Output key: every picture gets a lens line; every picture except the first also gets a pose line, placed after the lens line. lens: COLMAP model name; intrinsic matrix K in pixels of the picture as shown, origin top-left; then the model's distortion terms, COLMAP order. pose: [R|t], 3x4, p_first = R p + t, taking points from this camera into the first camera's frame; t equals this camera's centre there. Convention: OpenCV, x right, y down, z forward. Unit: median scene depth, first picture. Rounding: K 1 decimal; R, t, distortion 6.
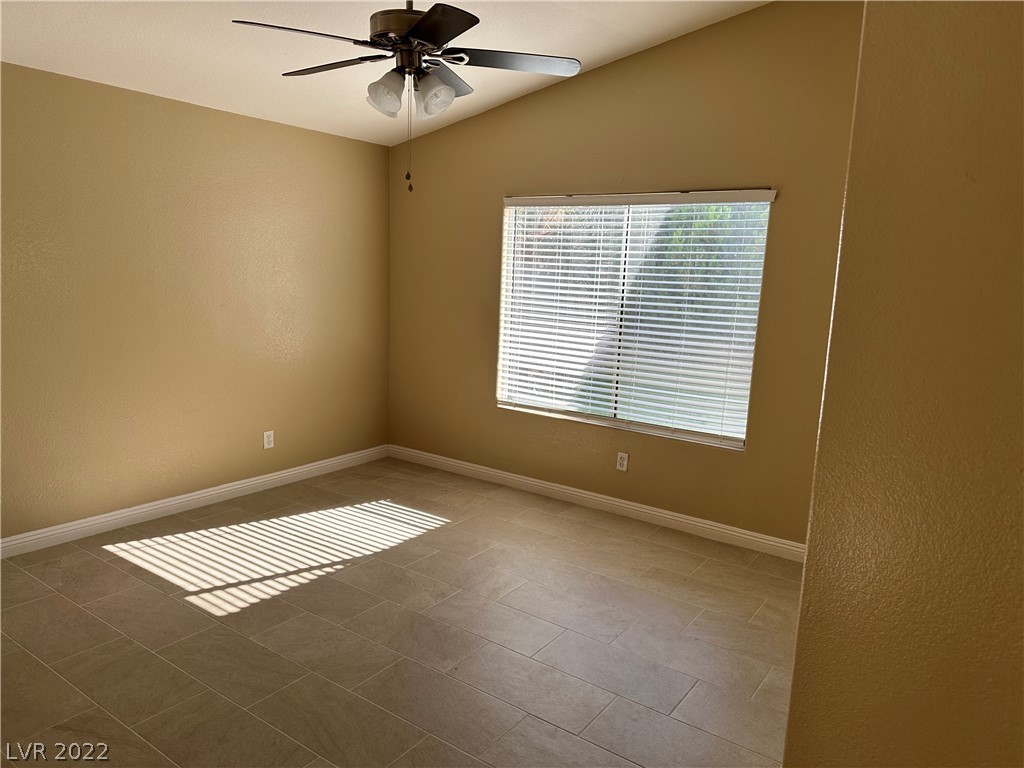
lens RADIAL K [[715.8, 0, 508.1], [0, 715.8, 381.8], [0, 0, 1]] dist [0.085208, -0.100581]
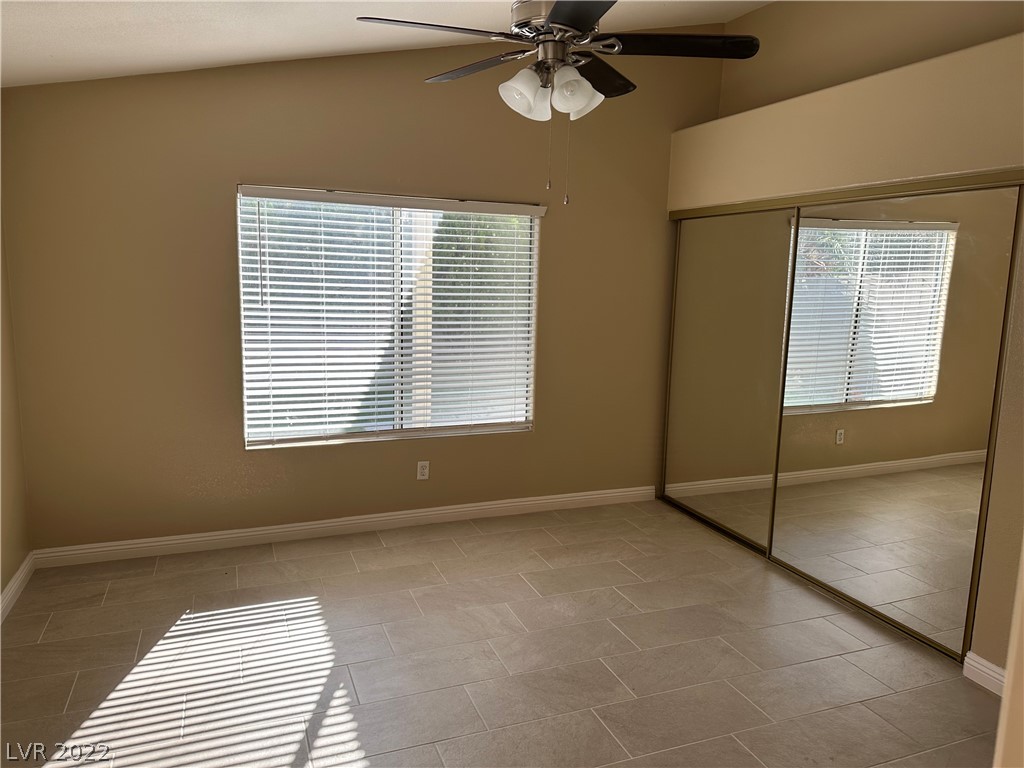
lens RADIAL K [[715.8, 0, 510.3], [0, 715.8, 383.1], [0, 0, 1]] dist [0.085208, -0.100581]
pose [[0.547687, -0.147529, 0.823574, -0.563767], [0.138462, 0.986741, 0.084679, -0.072732], [-0.825147, 0.067656, 0.560852, 0.344305]]
